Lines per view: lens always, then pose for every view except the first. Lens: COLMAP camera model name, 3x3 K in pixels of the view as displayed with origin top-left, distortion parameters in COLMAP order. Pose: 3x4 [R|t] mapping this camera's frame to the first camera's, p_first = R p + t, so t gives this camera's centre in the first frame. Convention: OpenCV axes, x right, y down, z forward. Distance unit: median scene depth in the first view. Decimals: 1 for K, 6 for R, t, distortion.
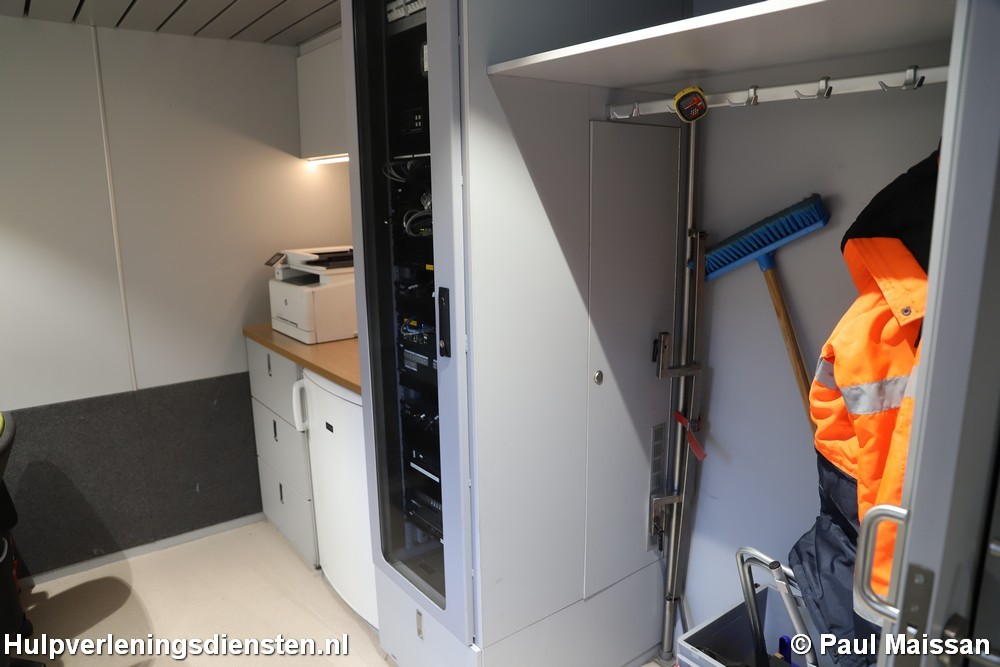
lens RADIAL K [[692.3, 0, 491.9], [0, 692.3, 334.7], [0, 0, 1]] dist [-0.129916, 0.090693]
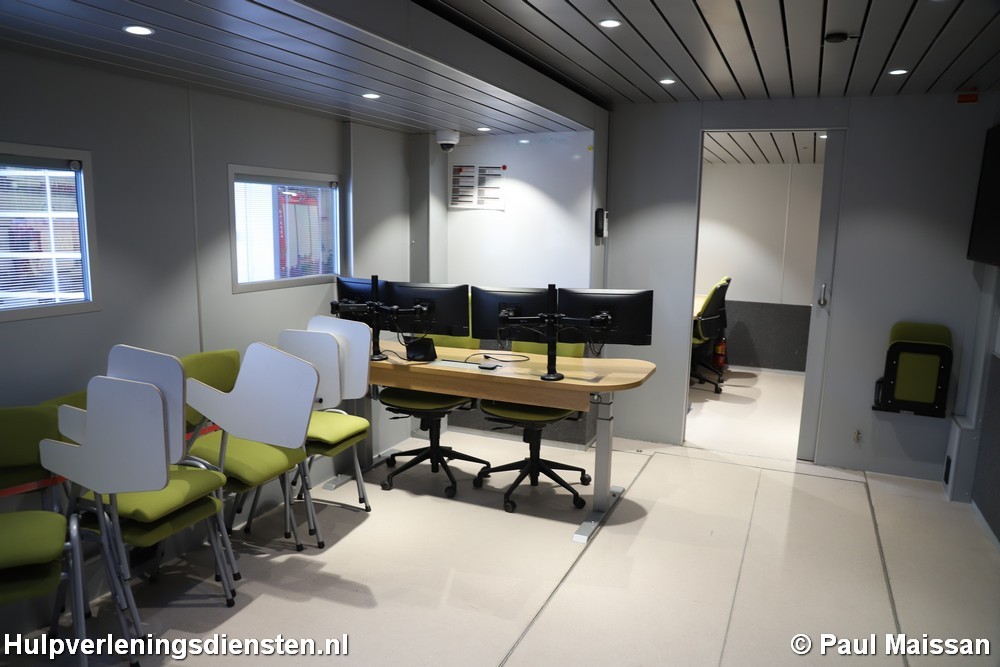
lens RADIAL K [[692.3, 0, 491.9], [0, 692.3, 334.7], [0, 0, 1]] dist [-0.129916, 0.090693]
pose [[0.474918, 0.169241, -0.863603, 1.172499], [-0.209216, 0.974912, 0.076001, 0.229613], [0.854799, 0.144586, 0.498411, -1.172589]]
